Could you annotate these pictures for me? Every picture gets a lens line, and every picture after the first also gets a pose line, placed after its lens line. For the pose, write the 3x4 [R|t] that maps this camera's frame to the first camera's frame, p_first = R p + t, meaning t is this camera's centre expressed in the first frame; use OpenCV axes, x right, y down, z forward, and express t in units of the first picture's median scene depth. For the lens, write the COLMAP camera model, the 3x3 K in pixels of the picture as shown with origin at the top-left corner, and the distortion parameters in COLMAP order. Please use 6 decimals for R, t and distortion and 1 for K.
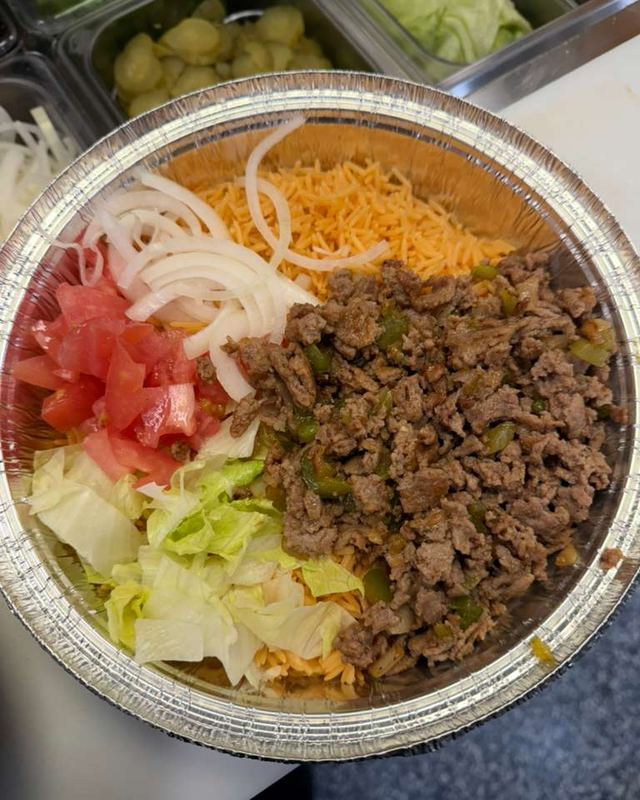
lens RADIAL K [[609.9, 0, 320.0], [0, 609.9, 400.0], [0, 0, 1]] dist [0.030206, -0.056784]
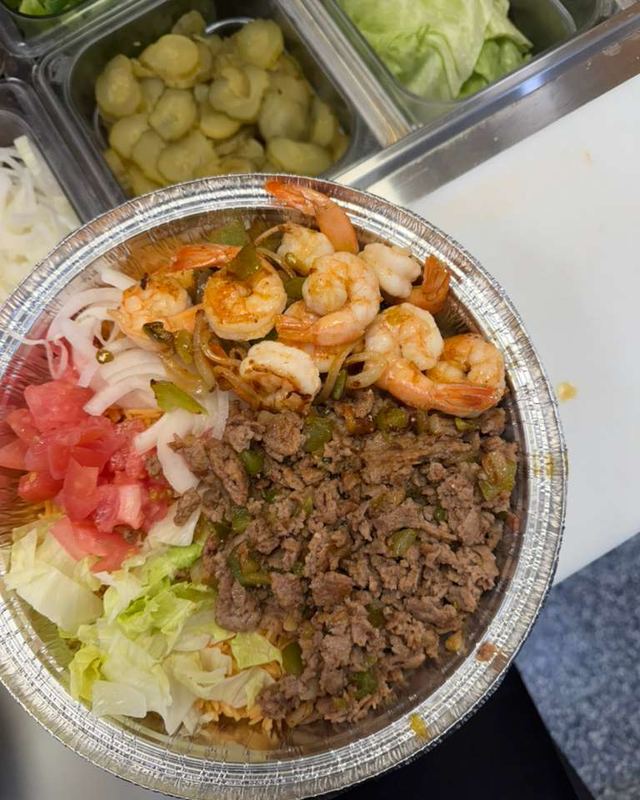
lens RADIAL K [[612.4, 0, 320.0], [0, 612.4, 400.0], [0, 0, 1]] dist [-0.010154, -0.003721]
pose [[0.998540, 0.031050, -0.044202, 0.179425], [-0.024063, 0.988293, 0.150660, -0.368777], [0.048363, -0.149376, 0.987597, -0.103619]]
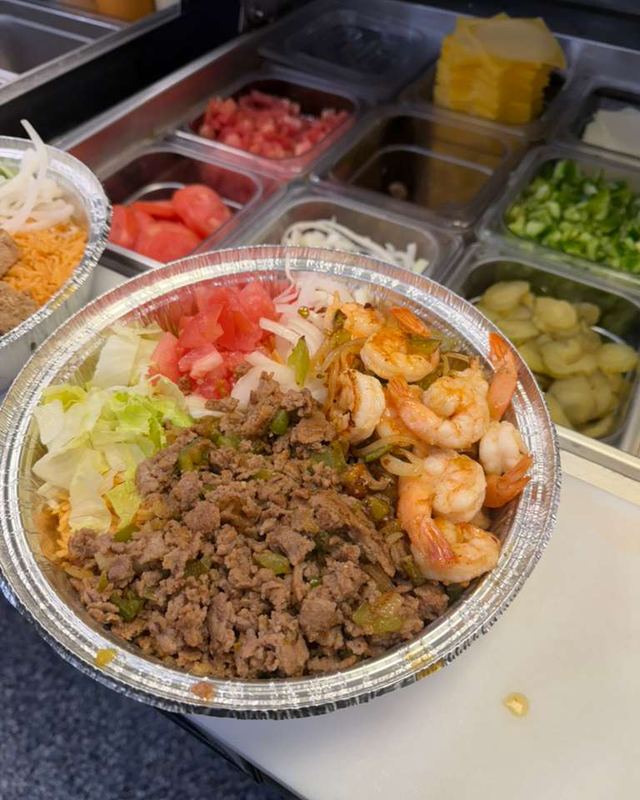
lens RADIAL K [[609.9, 0, 320.0], [0, 609.9, 400.0], [0, 0, 1]] dist [0.030206, -0.056784]
pose [[0.434184, 0.700126, -0.566841, 0.756023], [-0.859900, 0.509626, -0.029200, -0.132941], [0.268433, 0.500105, 0.823310, -0.060884]]
